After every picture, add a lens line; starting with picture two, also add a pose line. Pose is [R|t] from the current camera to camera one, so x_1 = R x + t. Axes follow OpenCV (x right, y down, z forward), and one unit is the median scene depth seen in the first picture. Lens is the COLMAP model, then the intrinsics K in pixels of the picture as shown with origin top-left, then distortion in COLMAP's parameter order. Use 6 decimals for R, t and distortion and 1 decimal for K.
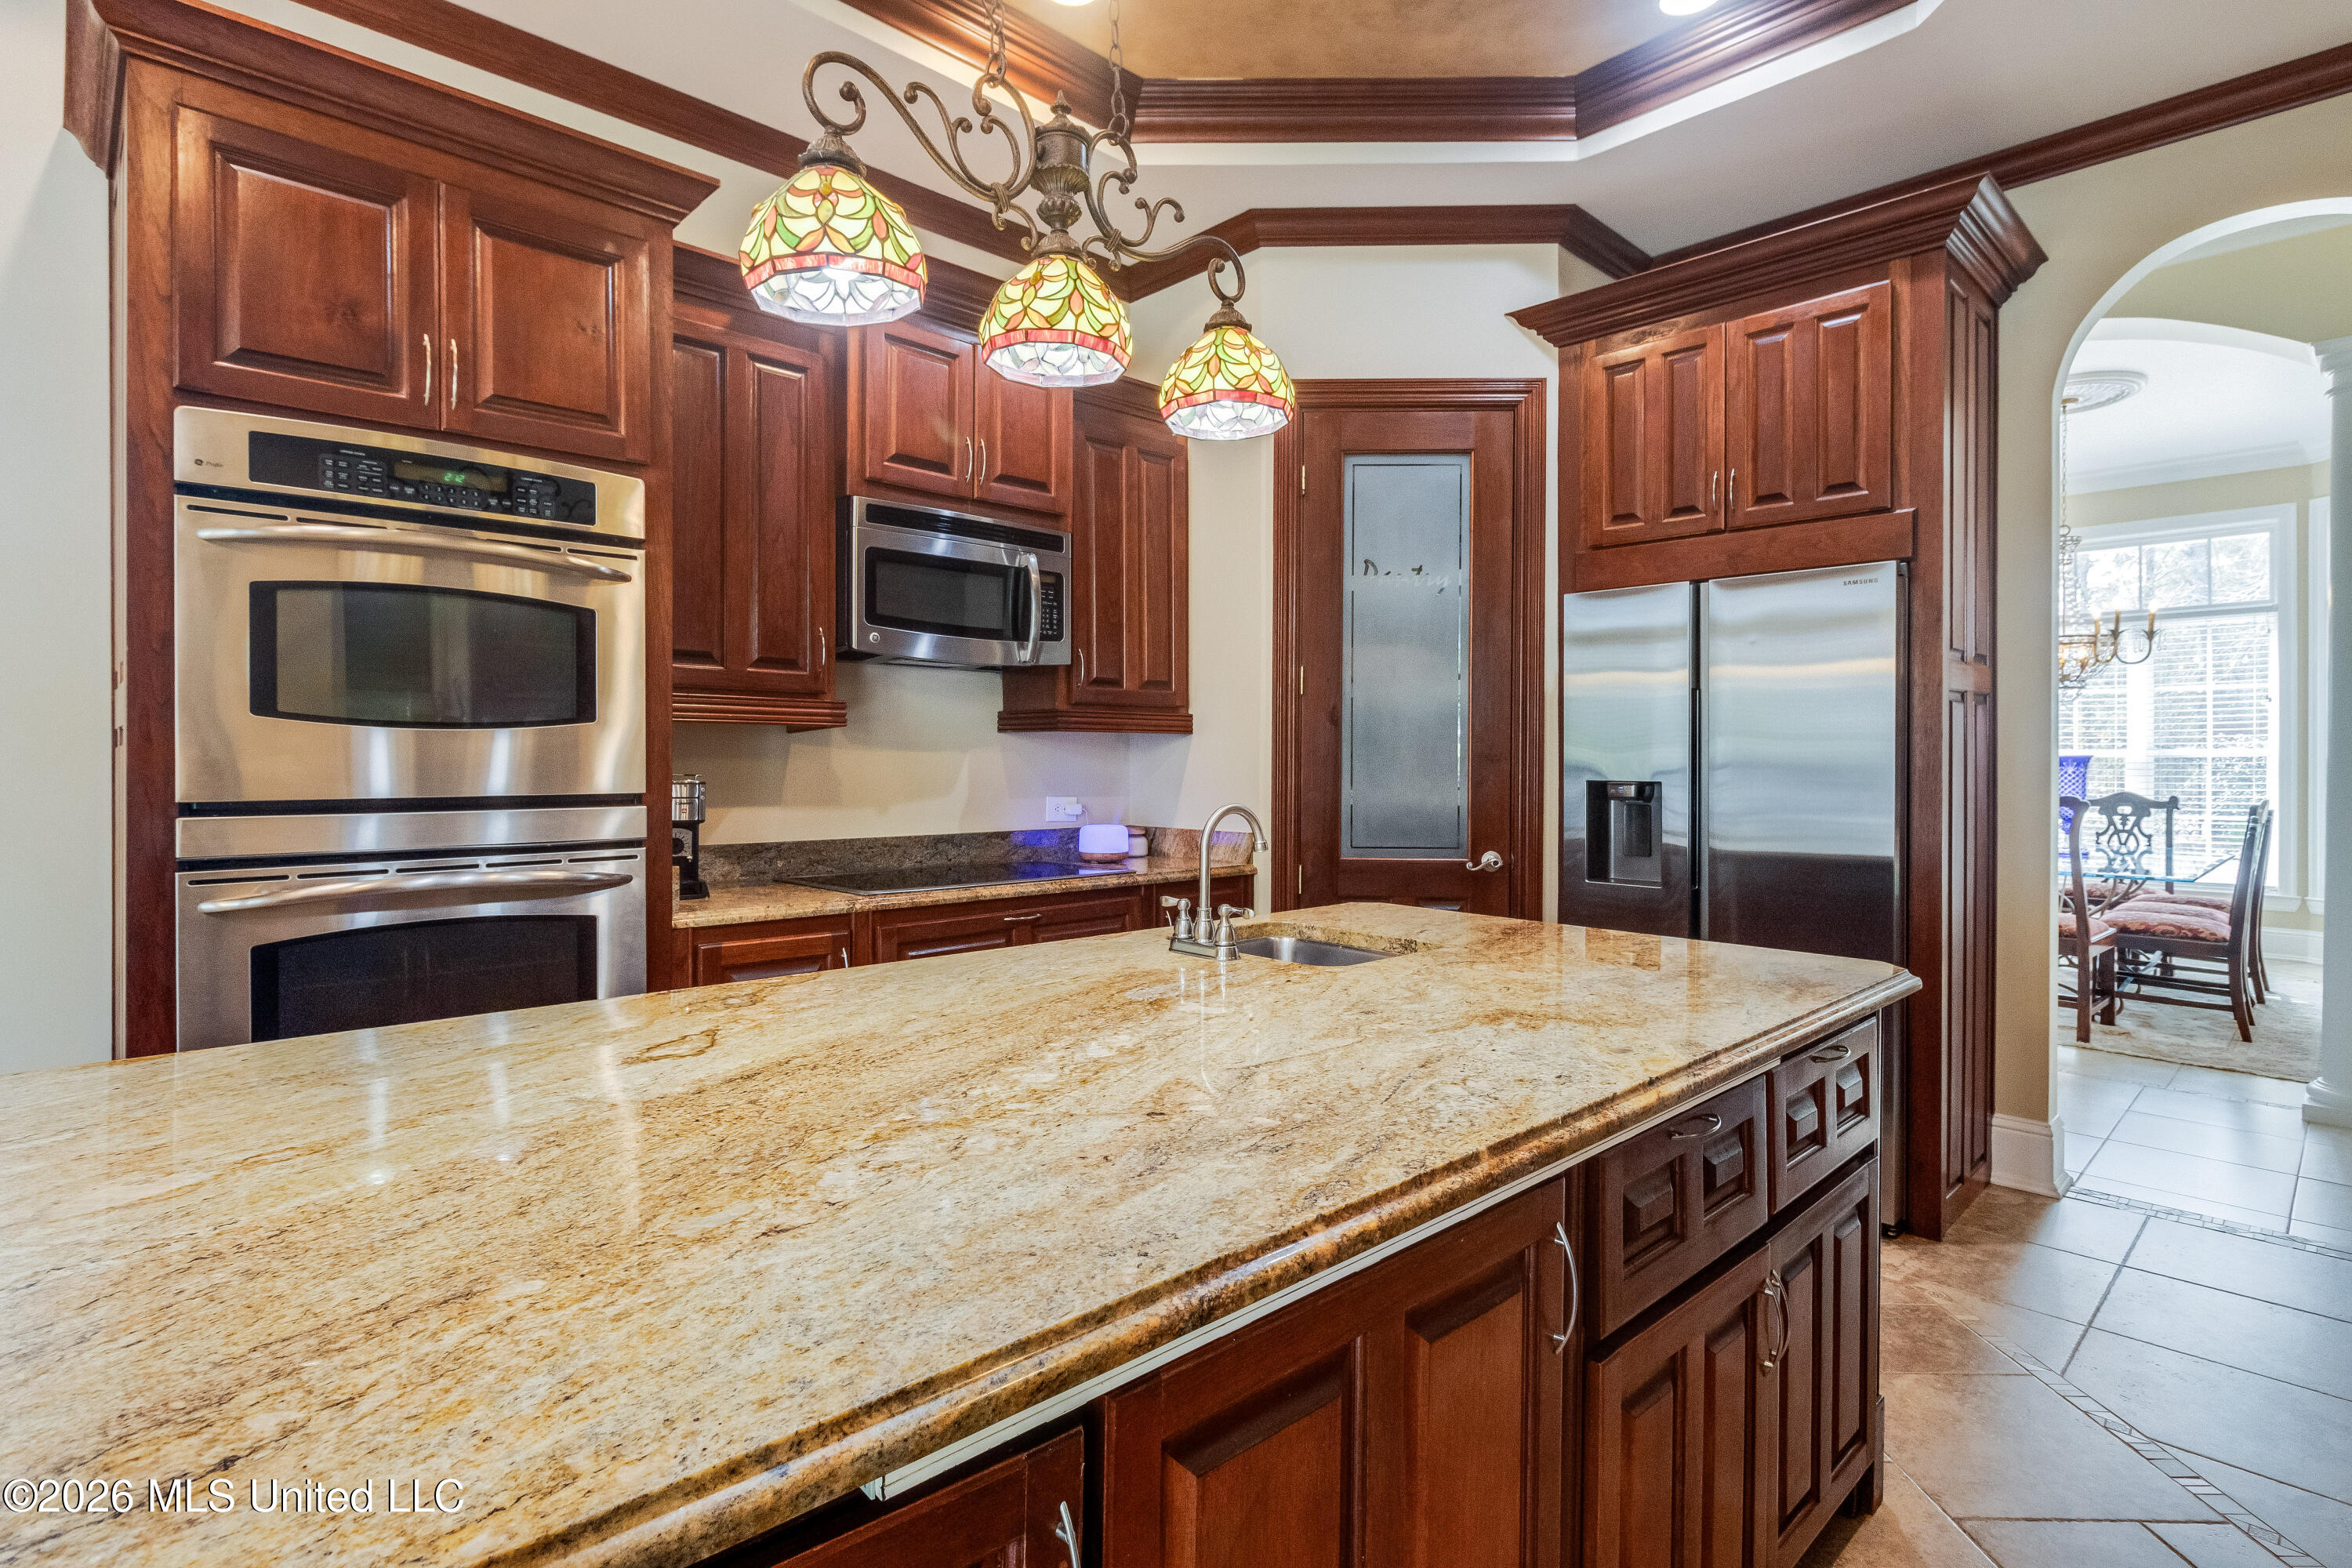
lens RADIAL K [[1168.6, 0, 1176.0], [0, 1168.6, 784.0], [0, 0, 1]] dist [0.000411, 0.000607]
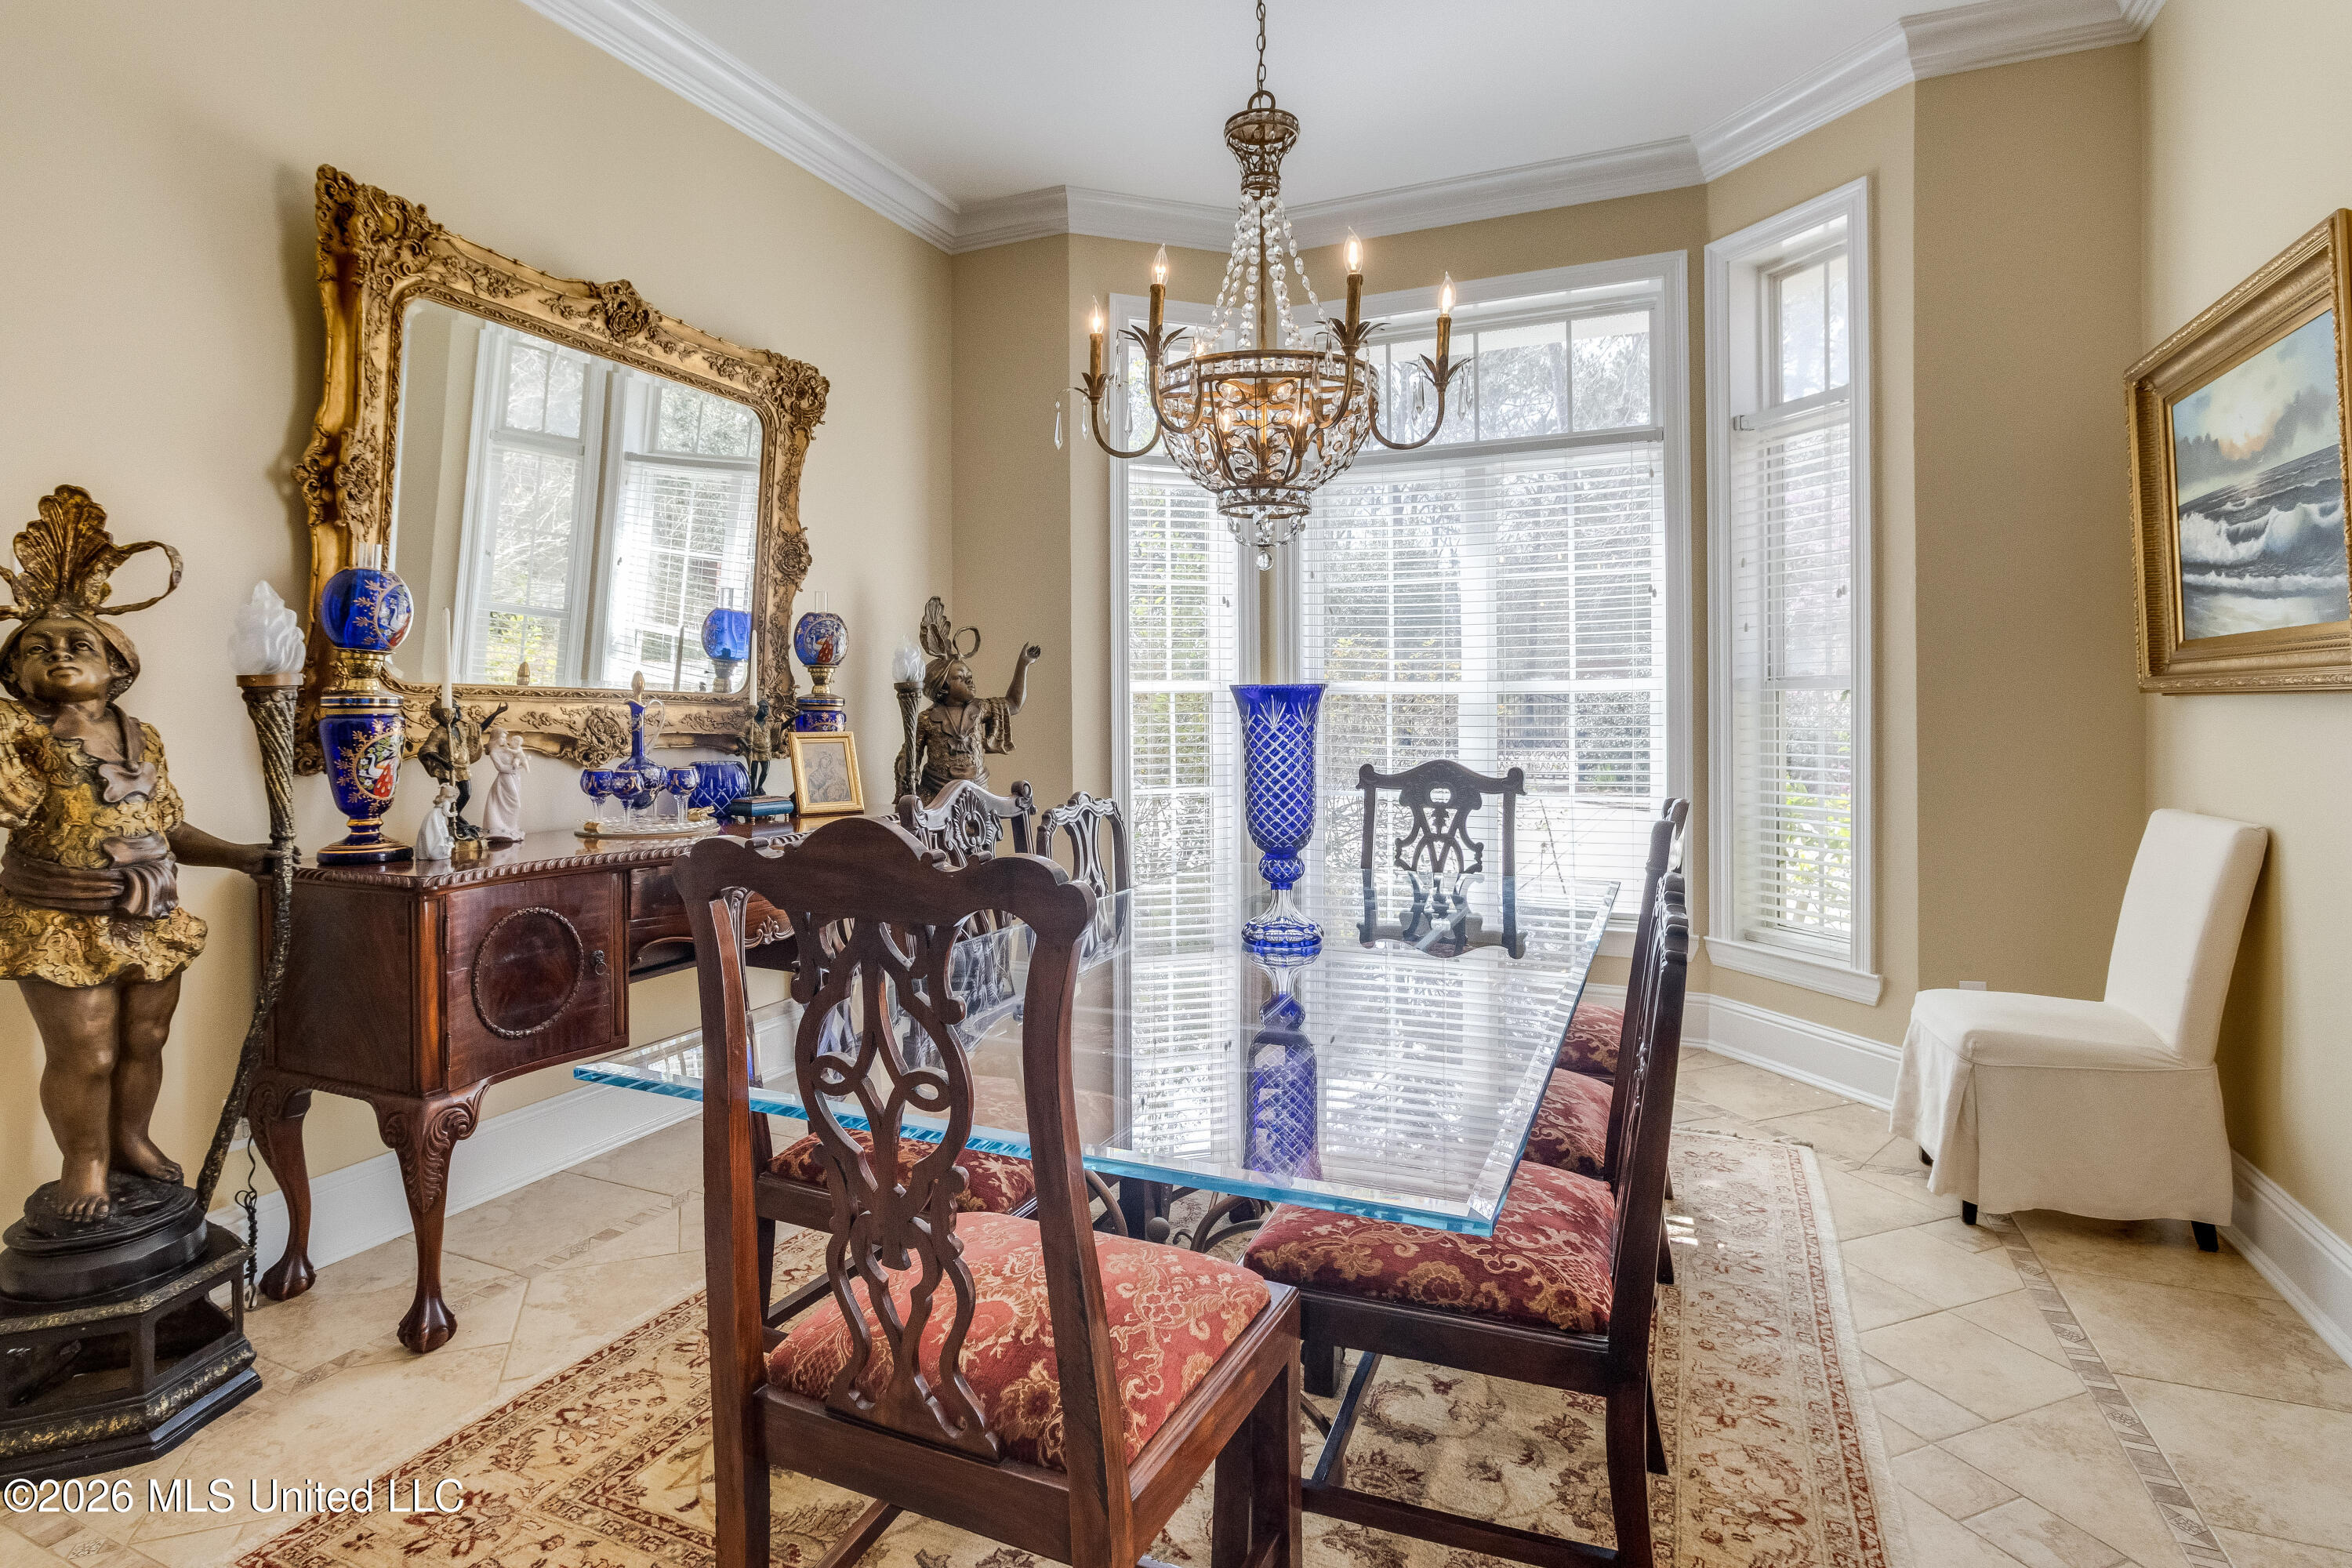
lens RADIAL K [[1219.0, 0, 1177.3], [0, 1219.0, 741.6], [0, 0, 1]] dist [0.001868, 0.001056]
pose [[0.920389, -0.017997, 0.390589, 0.502878], [0.014945, 0.999829, 0.010853, -0.008790], [-0.390717, -0.004152, 0.920501, 0.560608]]
